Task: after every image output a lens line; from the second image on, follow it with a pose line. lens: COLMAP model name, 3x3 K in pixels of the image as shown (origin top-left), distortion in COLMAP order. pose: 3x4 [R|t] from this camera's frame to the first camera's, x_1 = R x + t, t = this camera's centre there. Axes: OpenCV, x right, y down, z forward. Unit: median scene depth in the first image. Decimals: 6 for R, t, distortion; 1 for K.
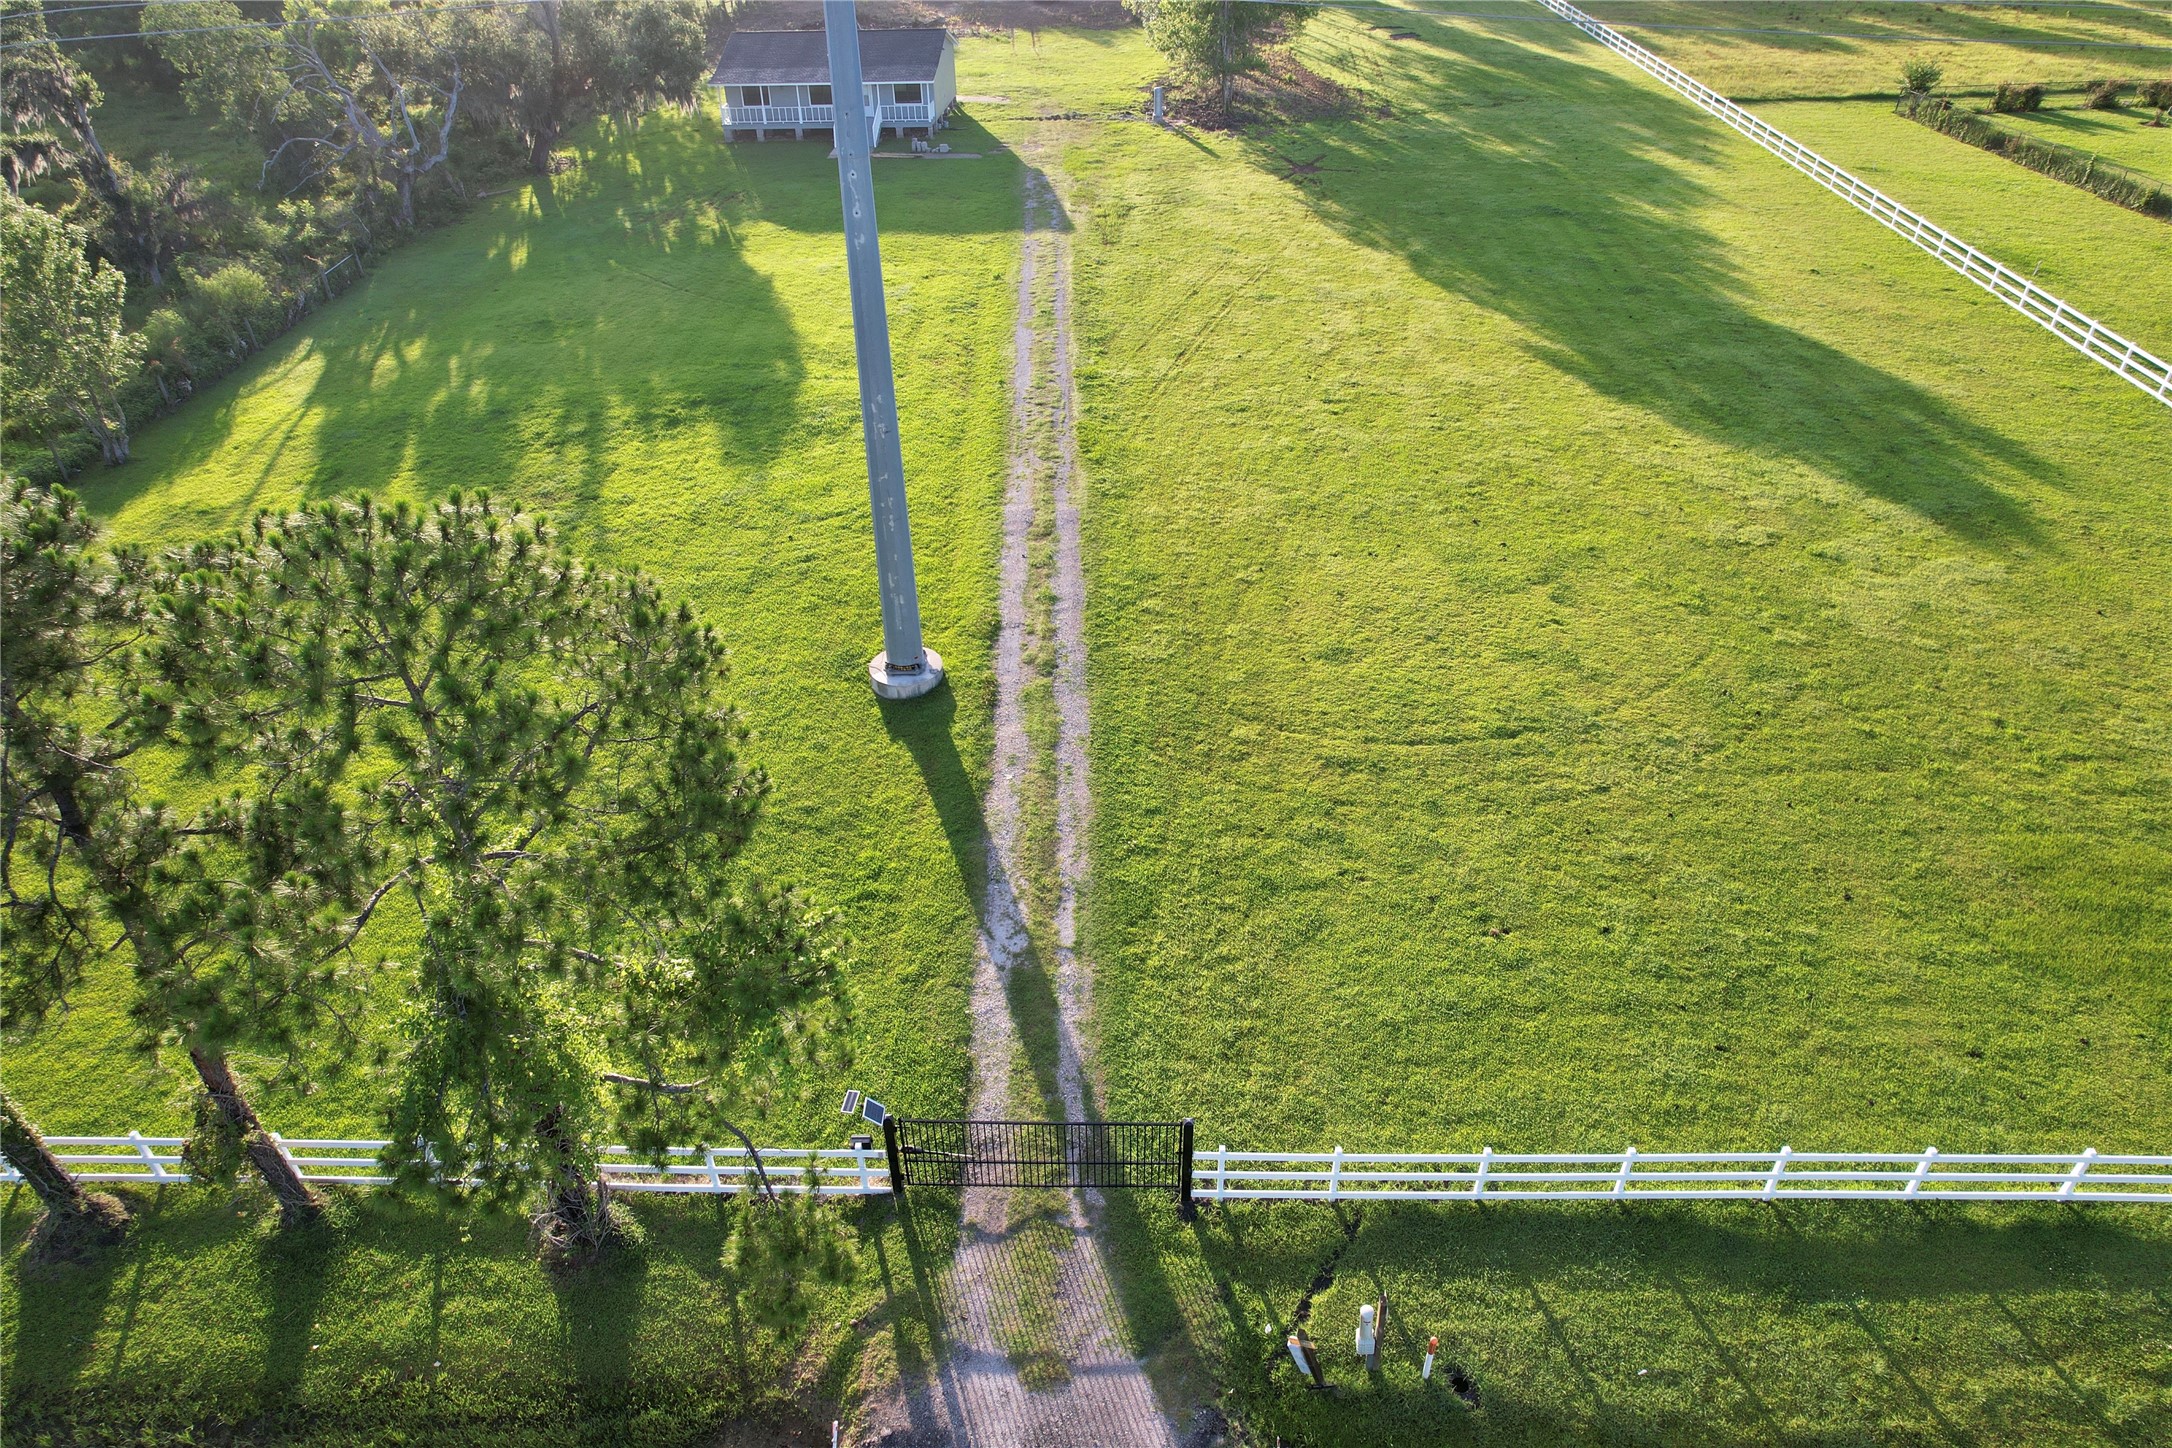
lens RADIAL K [[1382.4, 0, 1086.0], [0, 1382.4, 724.0], [0, 0, 1]] dist [-0.081691, 0.075160]
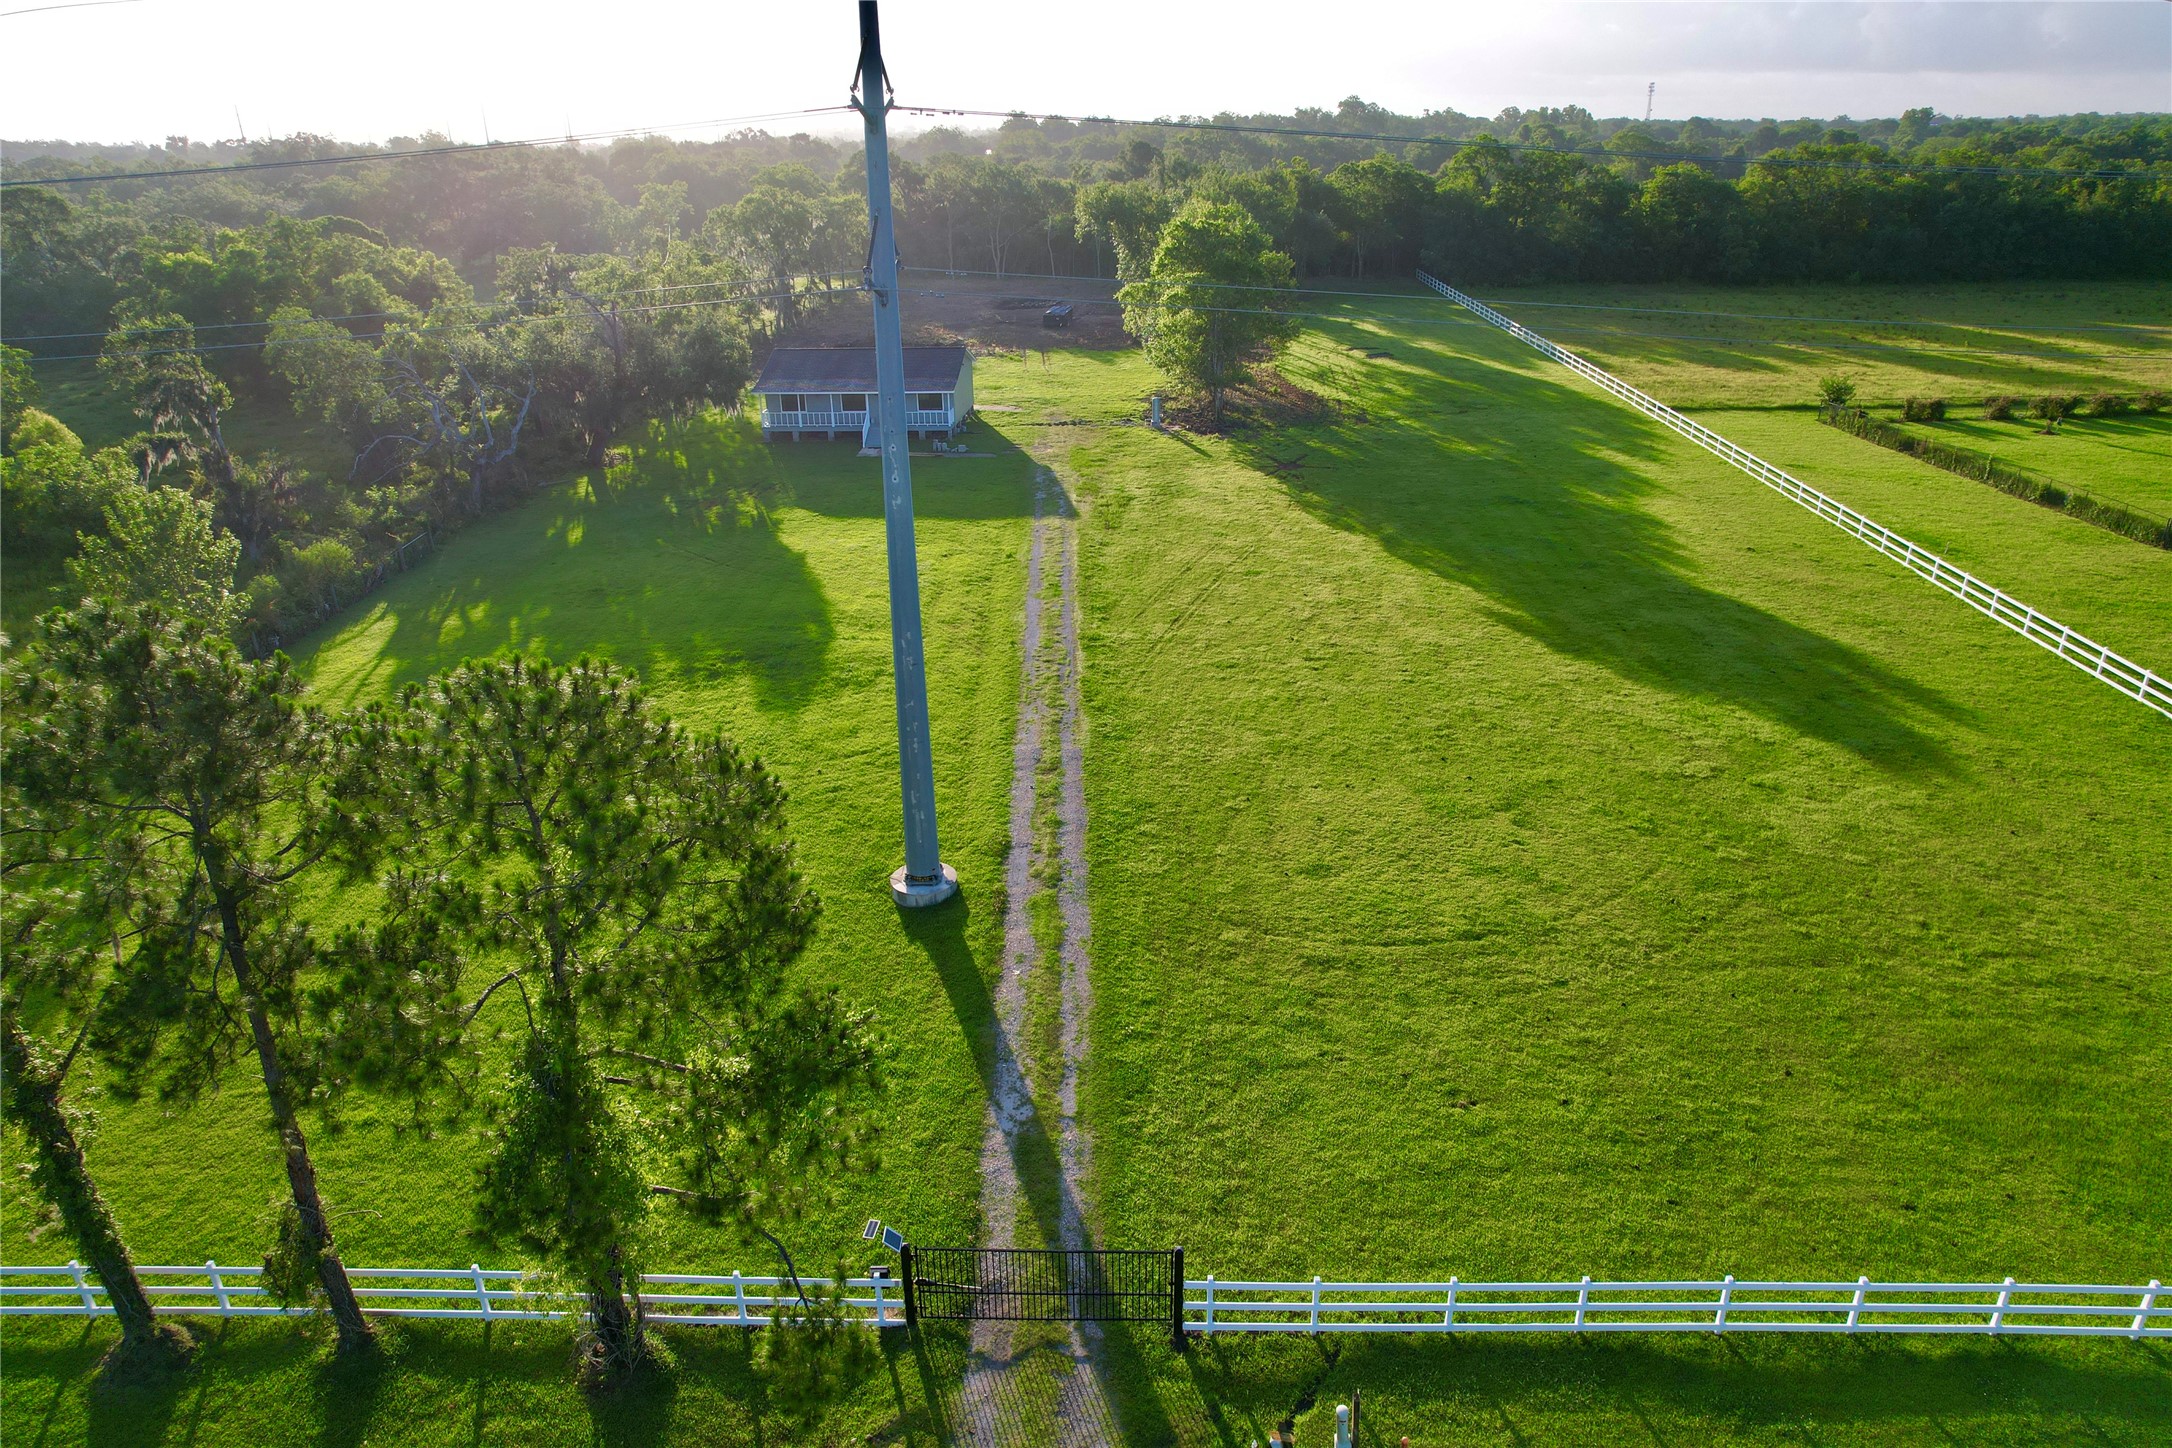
lens RADIAL K [[1382.4, 0, 1086.0], [0, 1382.4, 724.0], [0, 0, 1]] dist [-0.081691, 0.075160]
pose [[0.999991, 0.002770, -0.003331, 0.001684], [-0.003405, 0.977921, -0.208949, 0.064877], [0.002678, 0.208959, 0.977921, -0.095215]]
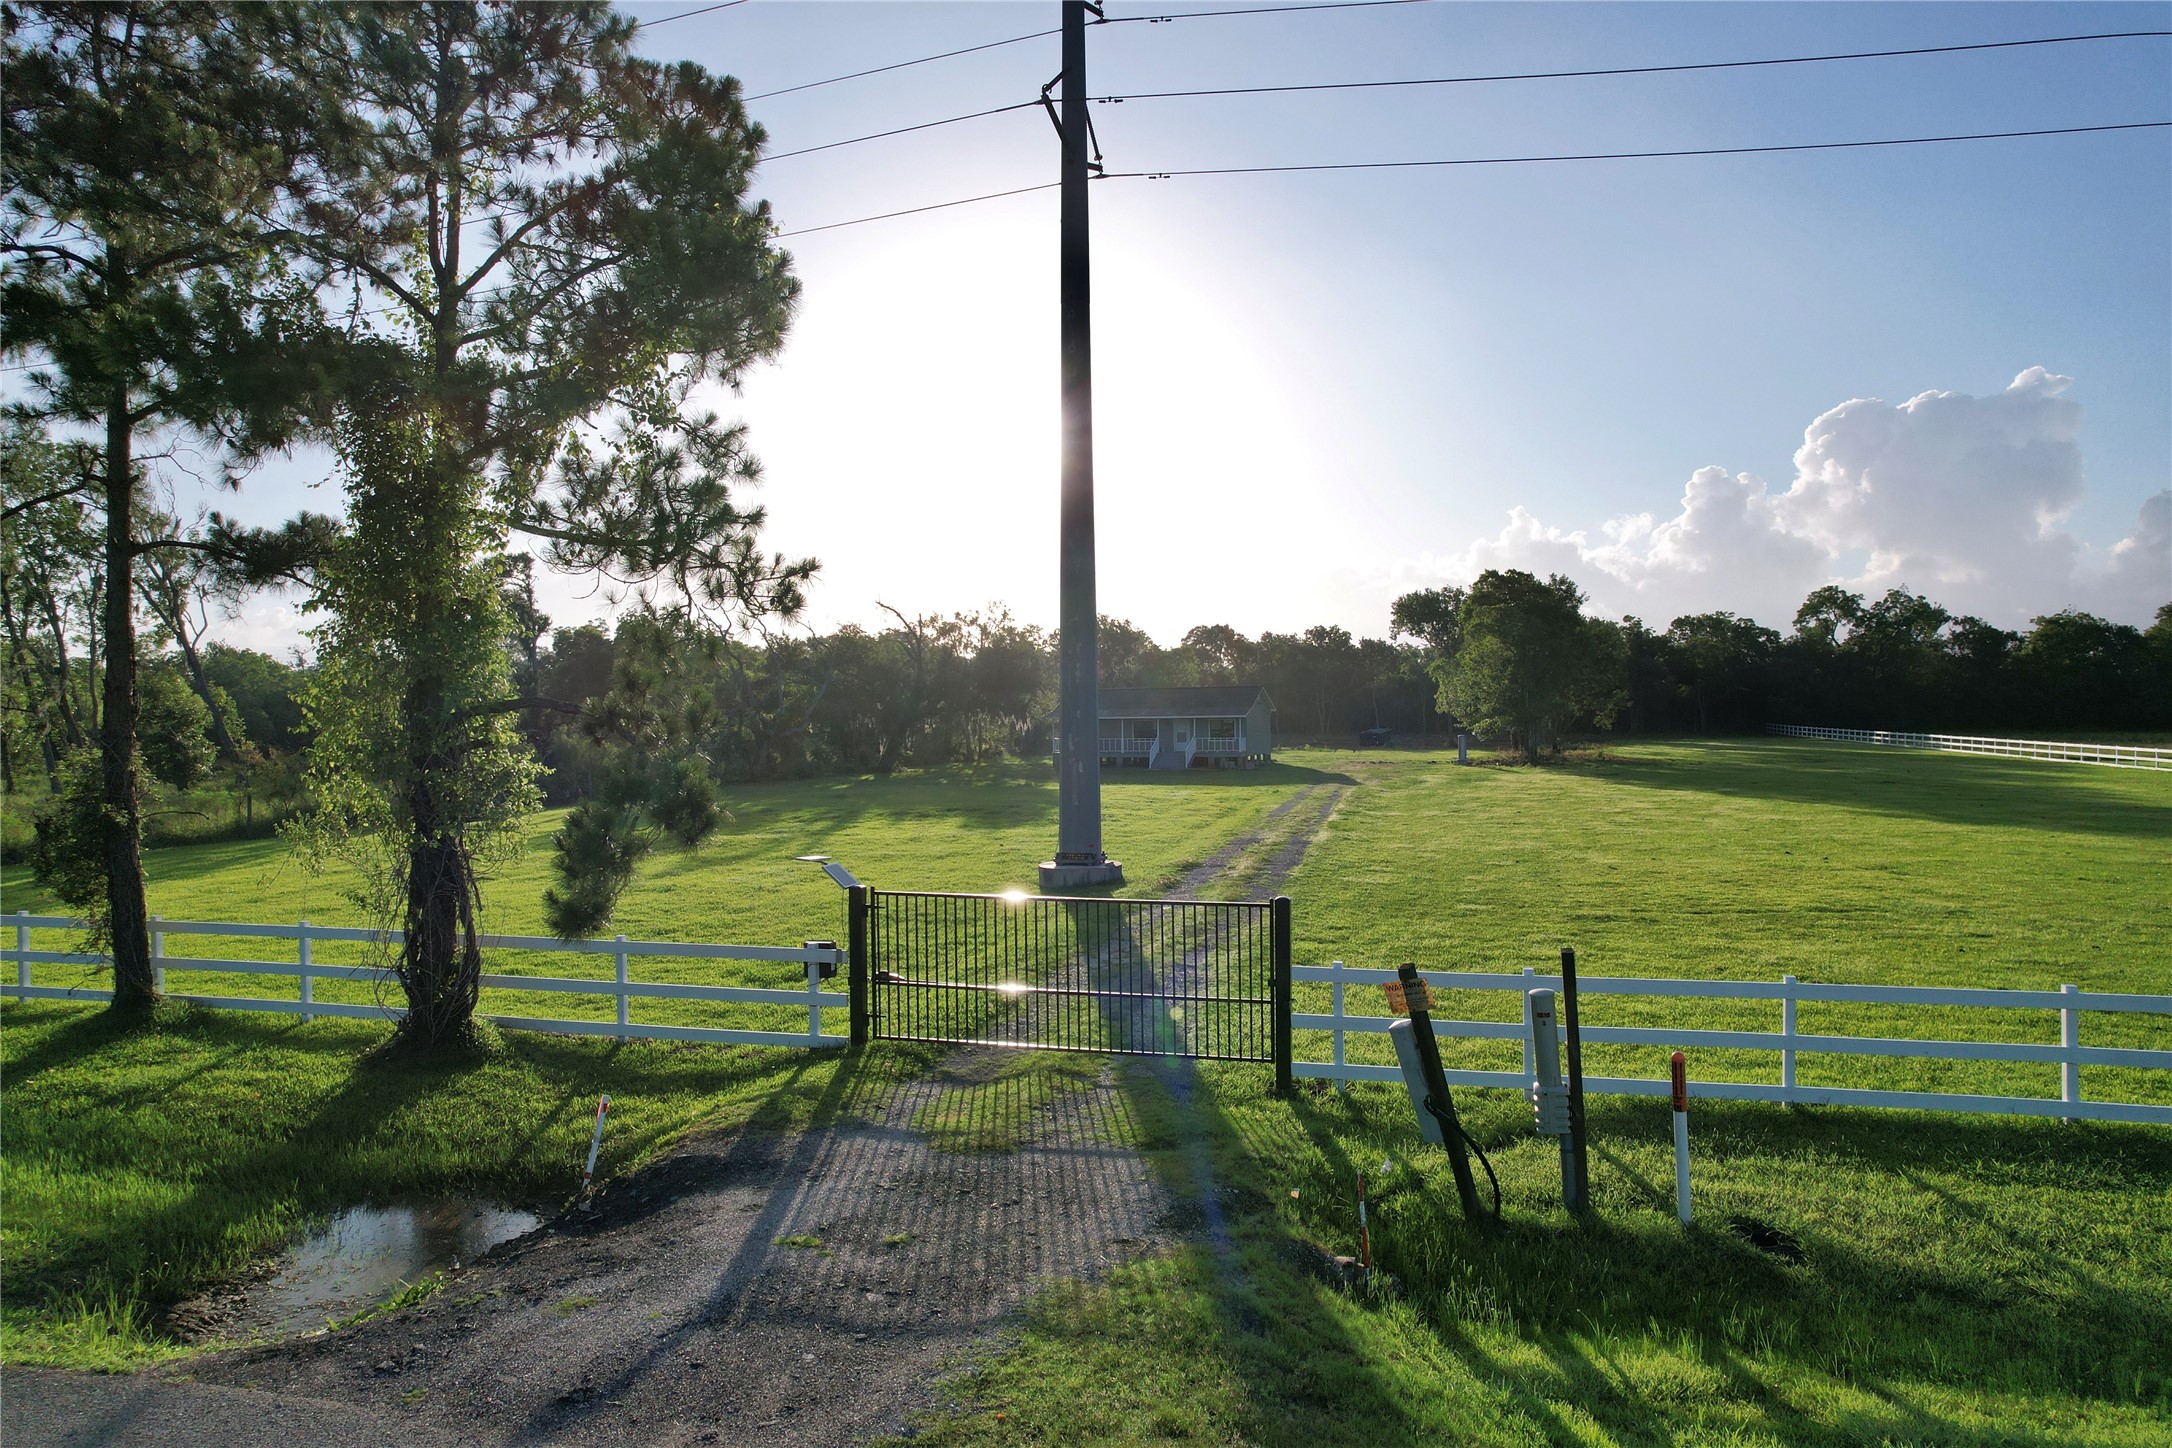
lens RADIAL K [[1382.4, 0, 1086.0], [0, 1382.4, 724.0], [0, 0, 1]] dist [-0.081691, 0.075160]
pose [[0.968530, 0.014217, -0.248489, 0.087082], [-0.149073, 0.832622, -0.533403, 0.350747], [0.199314, 0.553660, 0.808539, 0.246103]]
